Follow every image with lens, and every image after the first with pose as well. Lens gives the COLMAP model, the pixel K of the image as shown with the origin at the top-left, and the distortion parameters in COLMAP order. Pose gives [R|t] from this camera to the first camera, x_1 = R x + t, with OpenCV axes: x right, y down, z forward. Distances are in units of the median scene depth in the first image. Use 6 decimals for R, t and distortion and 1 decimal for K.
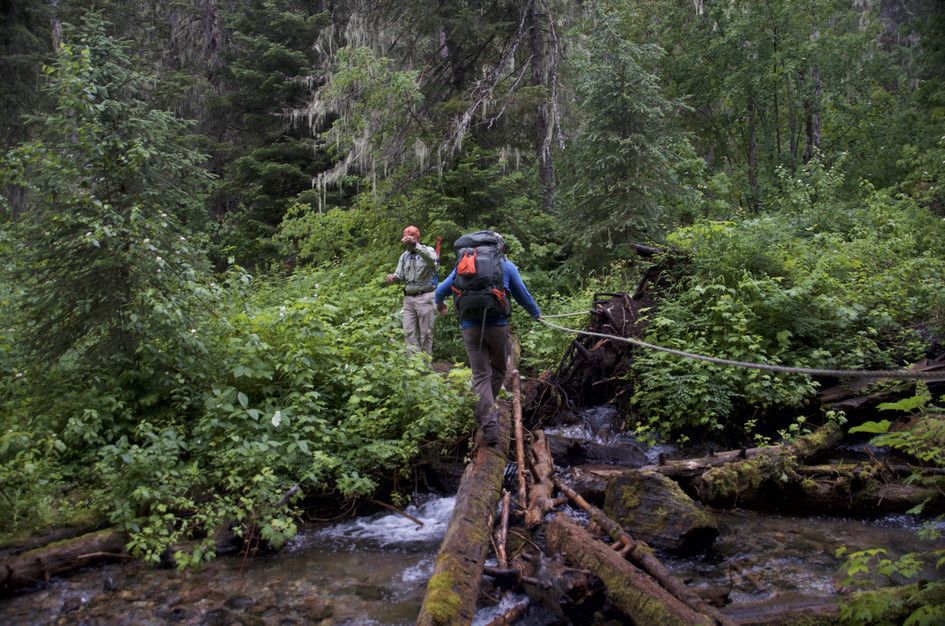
lens RADIAL K [[755.4, 0, 472.5], [0, 755.4, 313.0], [0, 0, 1]] dist [-0.159077, 0.140225]
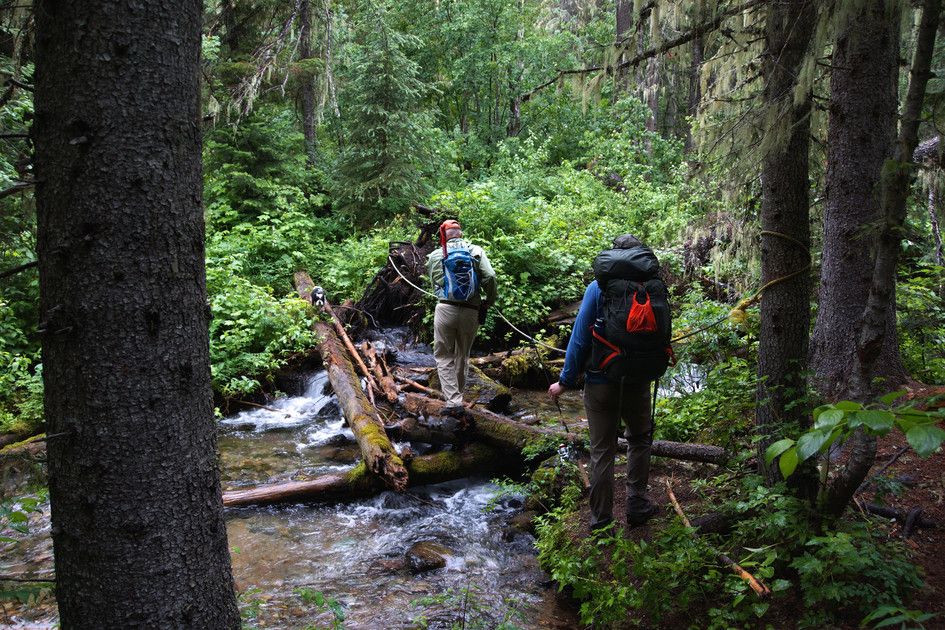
lens RADIAL K [[755.4, 0, 472.5], [0, 755.4, 315.0], [0, 0, 1]] dist [-0.159077, 0.140225]
pose [[0.906840, -0.011602, 0.421315, -0.285465], [-0.026963, 0.995977, 0.085462, -0.015236], [-0.420612, -0.088860, 0.902878, -0.289965]]
